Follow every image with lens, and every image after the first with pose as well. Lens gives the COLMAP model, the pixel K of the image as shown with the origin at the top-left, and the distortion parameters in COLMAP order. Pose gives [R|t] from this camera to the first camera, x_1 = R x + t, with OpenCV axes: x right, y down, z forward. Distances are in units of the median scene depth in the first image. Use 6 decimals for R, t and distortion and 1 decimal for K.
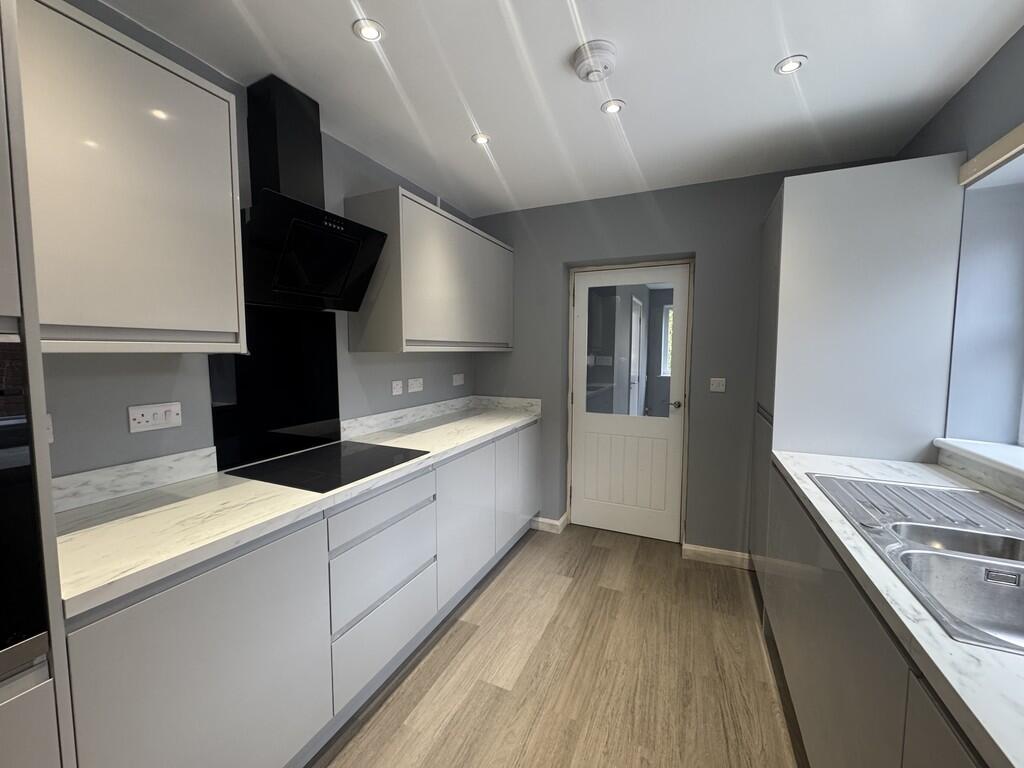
lens RADIAL K [[409.8, 0, 510.0], [0, 409.8, 382.7], [0, 0, 1]] dist [-0.003742, 0.000565]
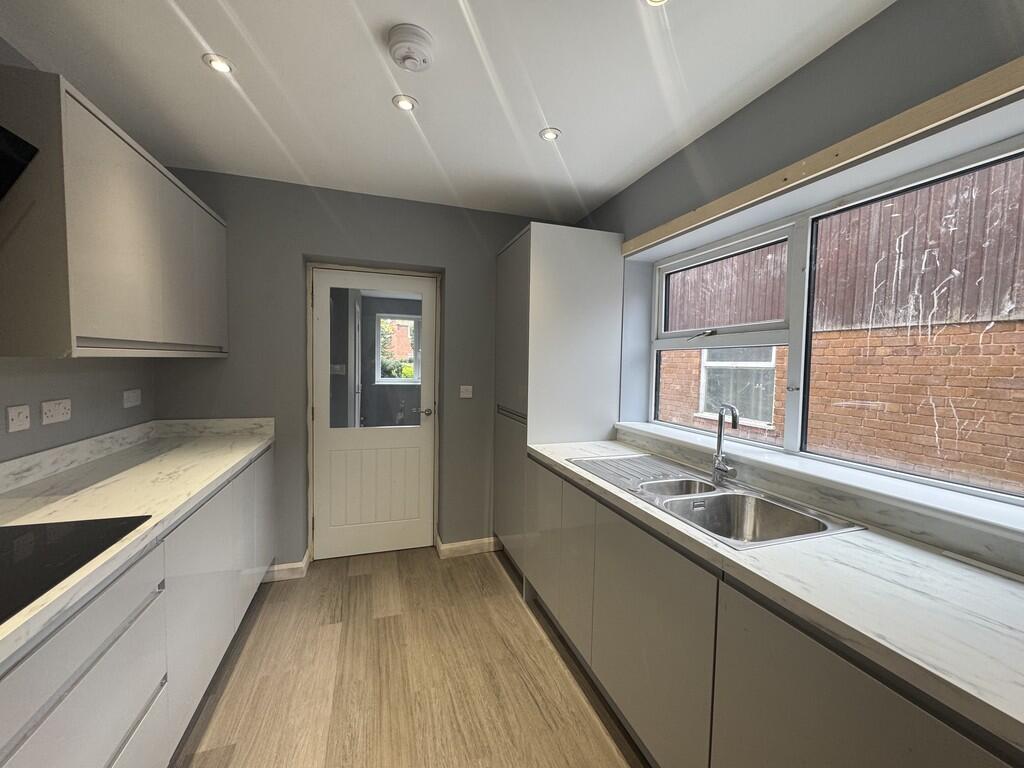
lens RADIAL K [[409.8, 0, 512.0], [0, 409.8, 382.5], [0, 0, 1]] dist [-0.003742, 0.000565]
pose [[0.728961, -0.023255, 0.684161, -0.171703], [0.035334, 0.999369, -0.003680, -0.012230], [-0.683643, 0.026857, 0.729322, 0.119030]]
